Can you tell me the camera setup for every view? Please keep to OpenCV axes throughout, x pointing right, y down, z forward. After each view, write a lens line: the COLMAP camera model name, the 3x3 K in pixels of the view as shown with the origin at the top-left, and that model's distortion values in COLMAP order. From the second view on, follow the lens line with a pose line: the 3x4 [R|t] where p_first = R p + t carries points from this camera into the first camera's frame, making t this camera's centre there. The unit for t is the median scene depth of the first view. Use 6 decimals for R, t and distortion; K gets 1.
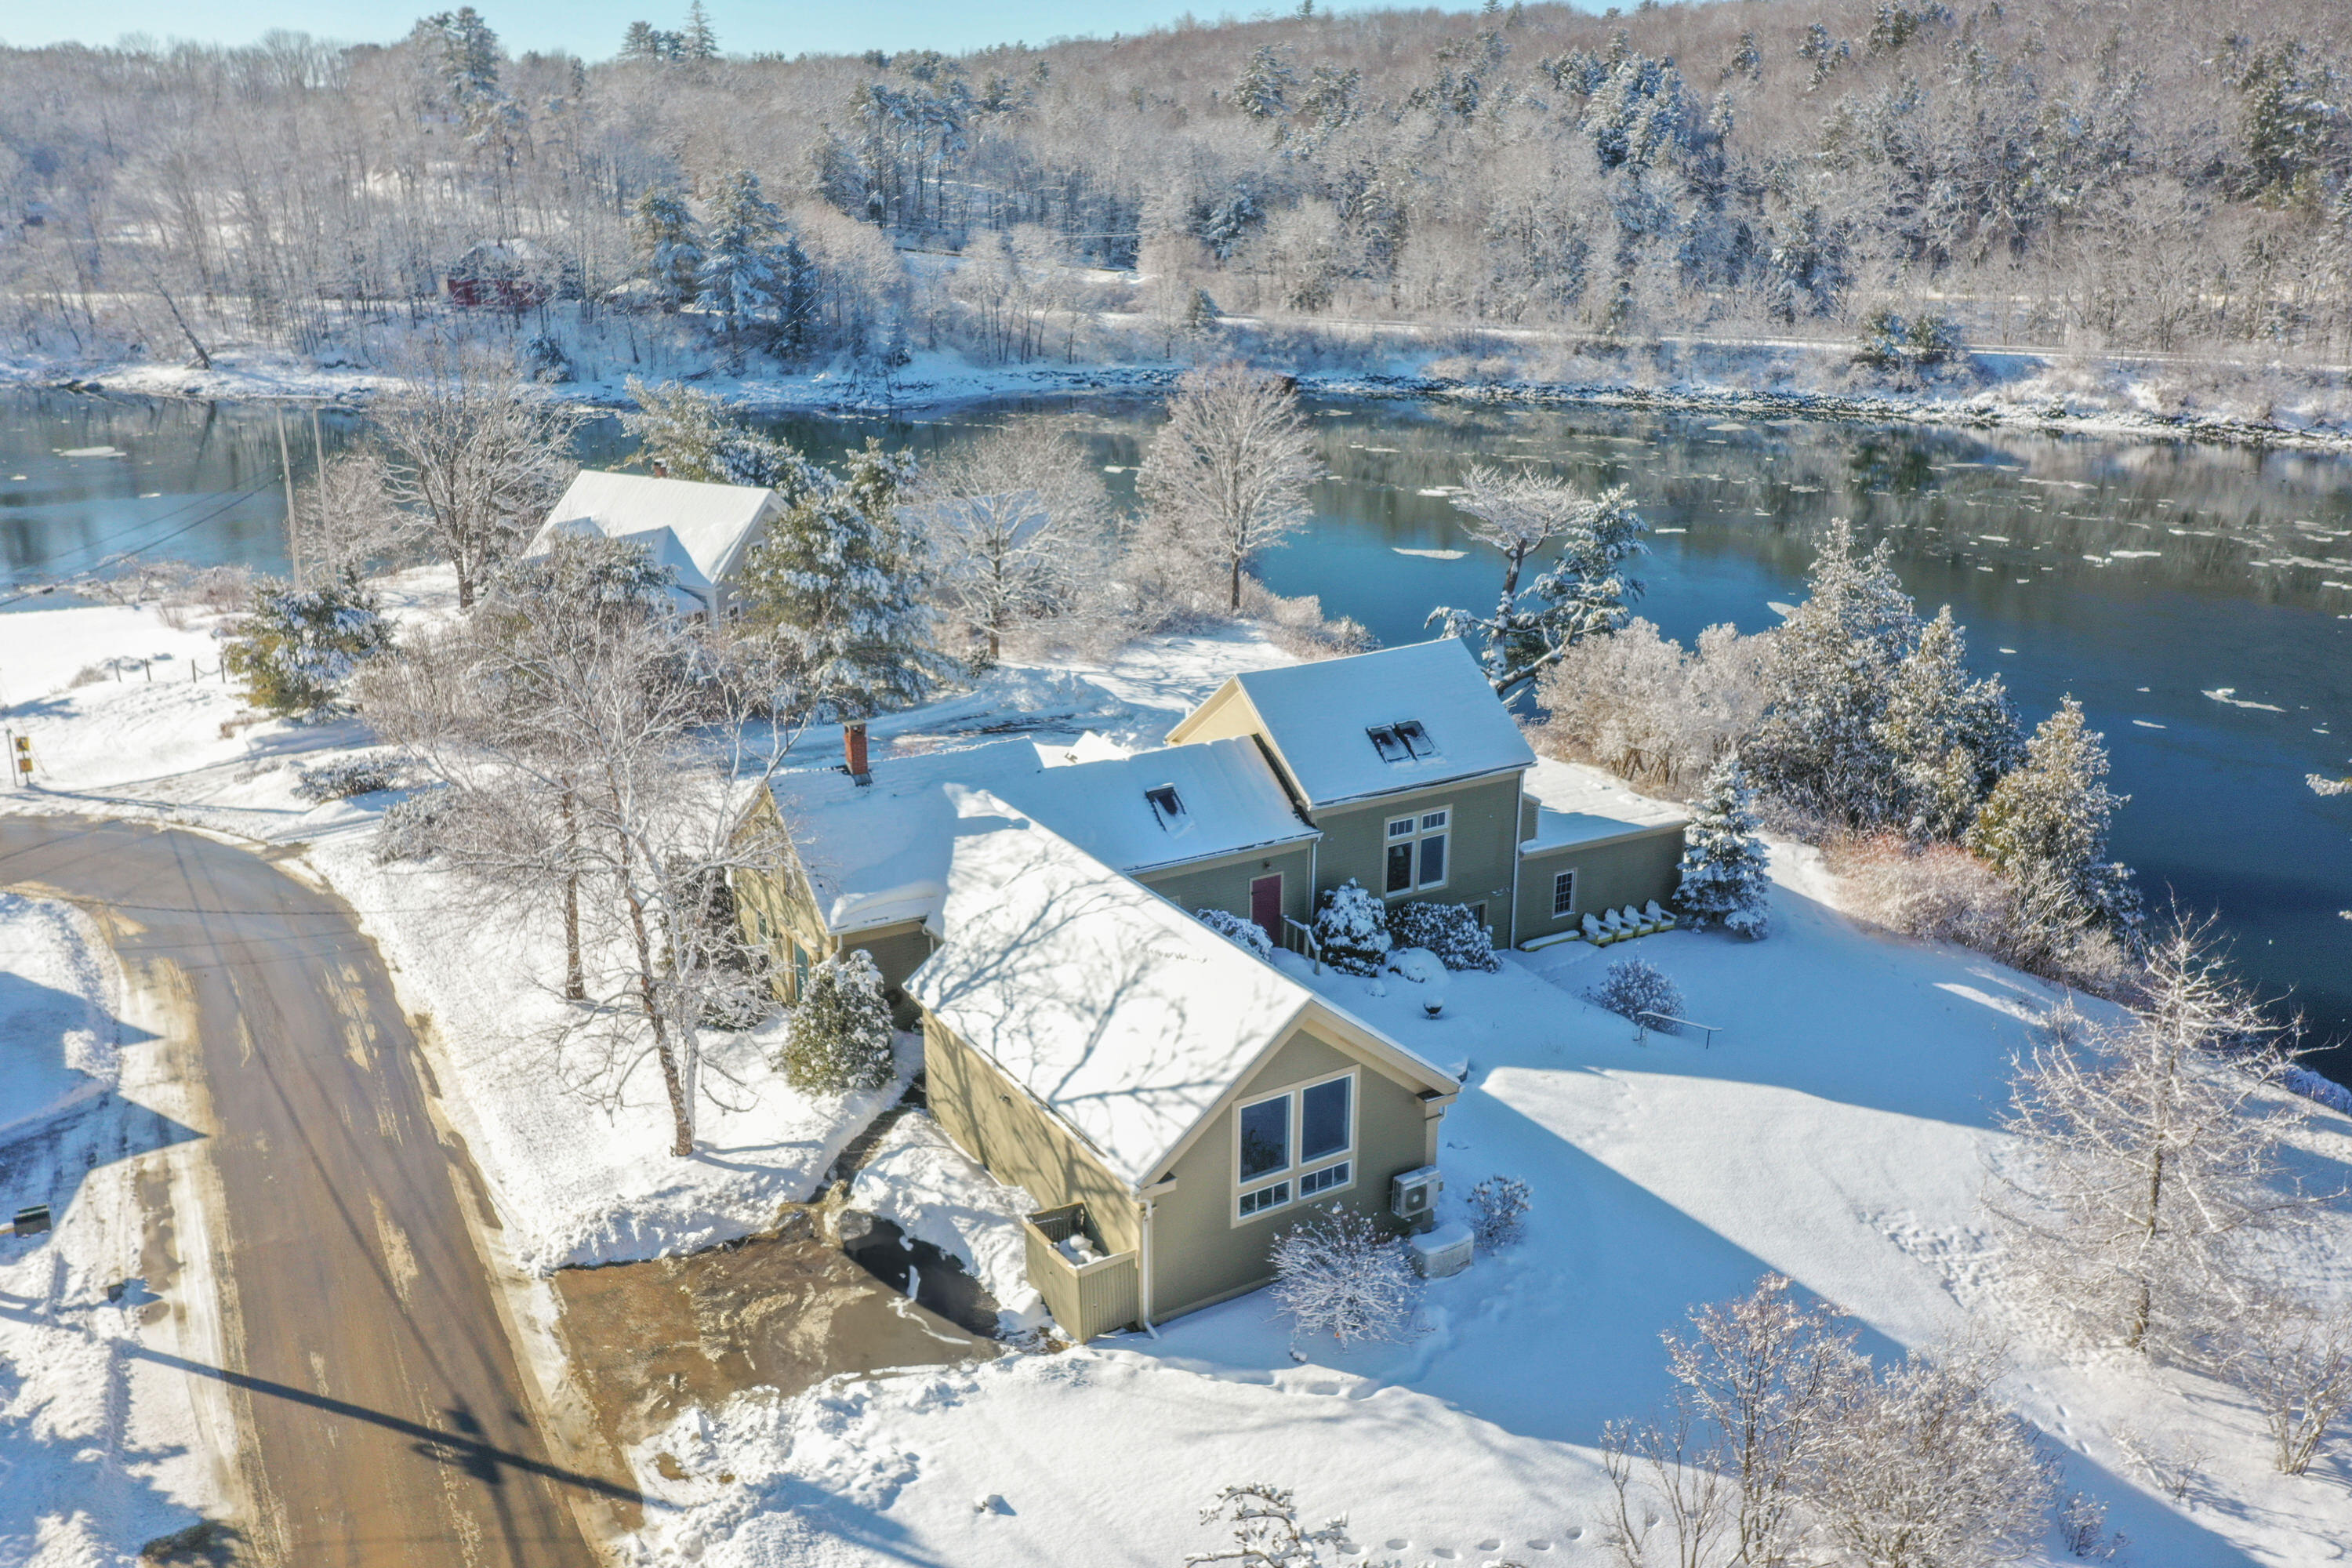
lens RADIAL K [[1859.9, 0, 1193.2], [0, 1859.9, 858.9], [0, 0, 1]] dist [-0.006369, 0.006067]
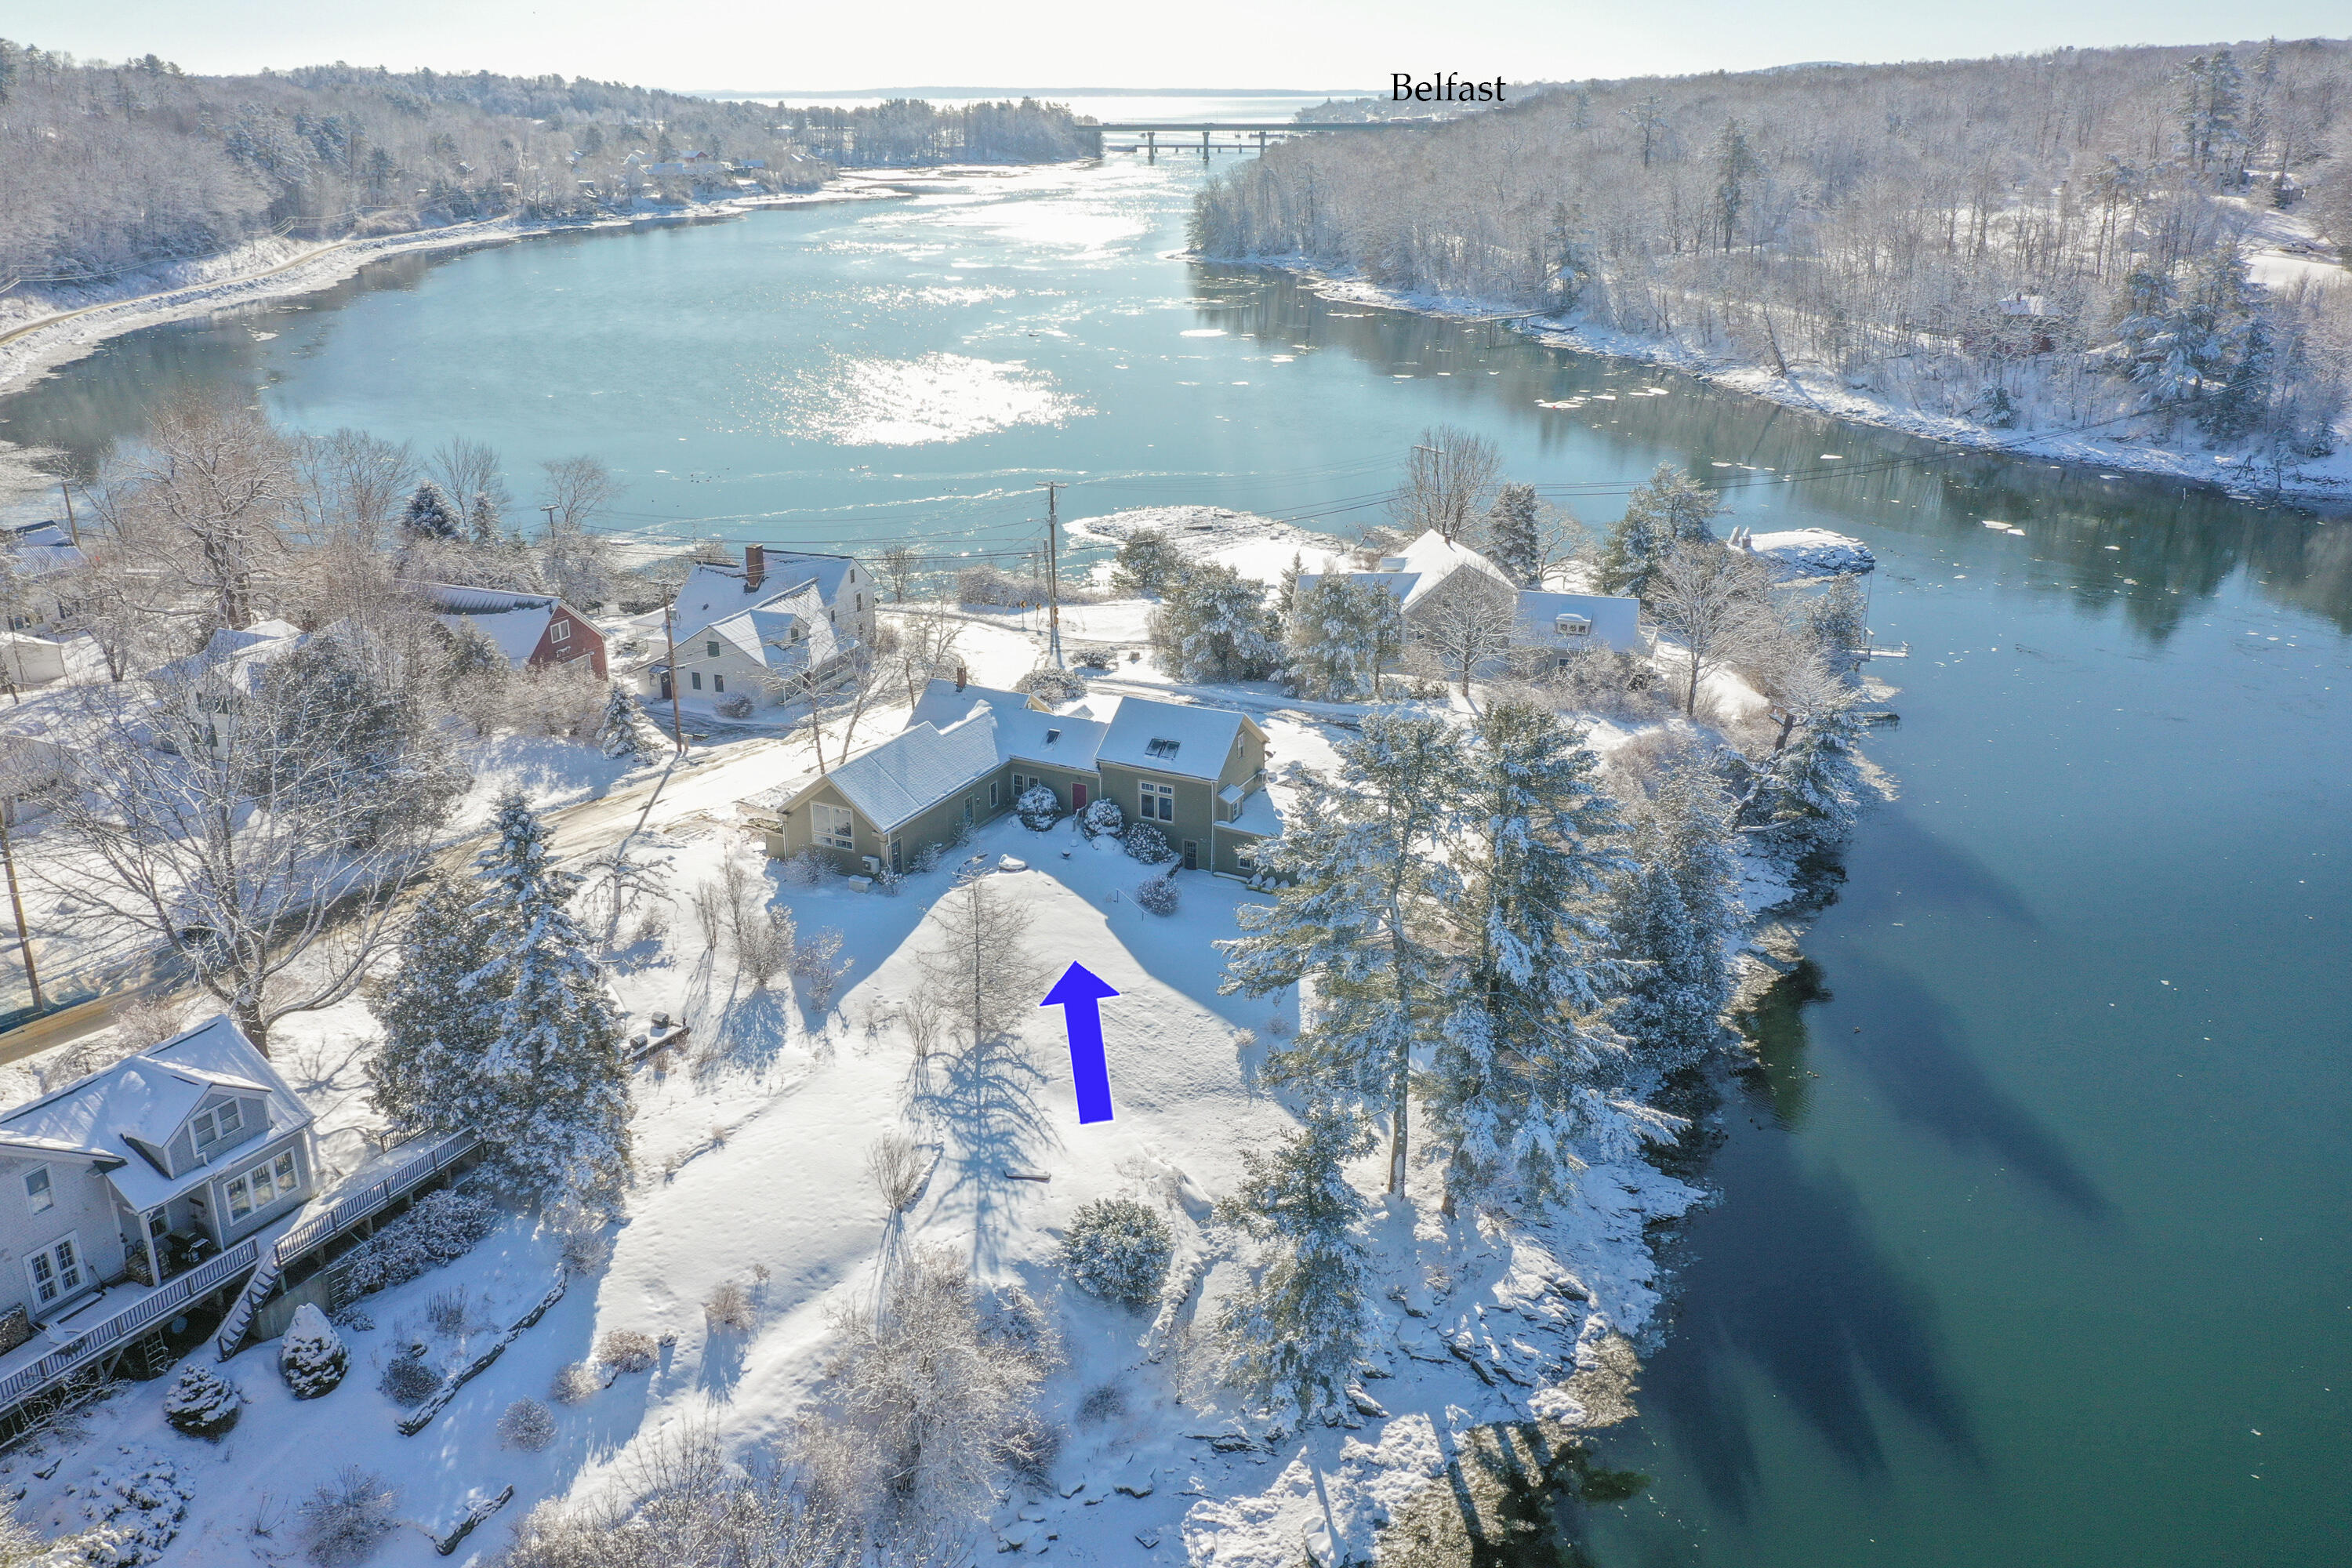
lens RADIAL K [[1859.9, 0, 1181.1], [0, 1859.9, 774.8], [0, 0, 1]] dist [-0.006369, 0.006067]
pose [[0.526382, 0.286334, -0.800584, 0.985979], [-0.293059, 0.944990, 0.145295, -0.188457], [0.798146, 0.158138, 0.581339, -0.103033]]
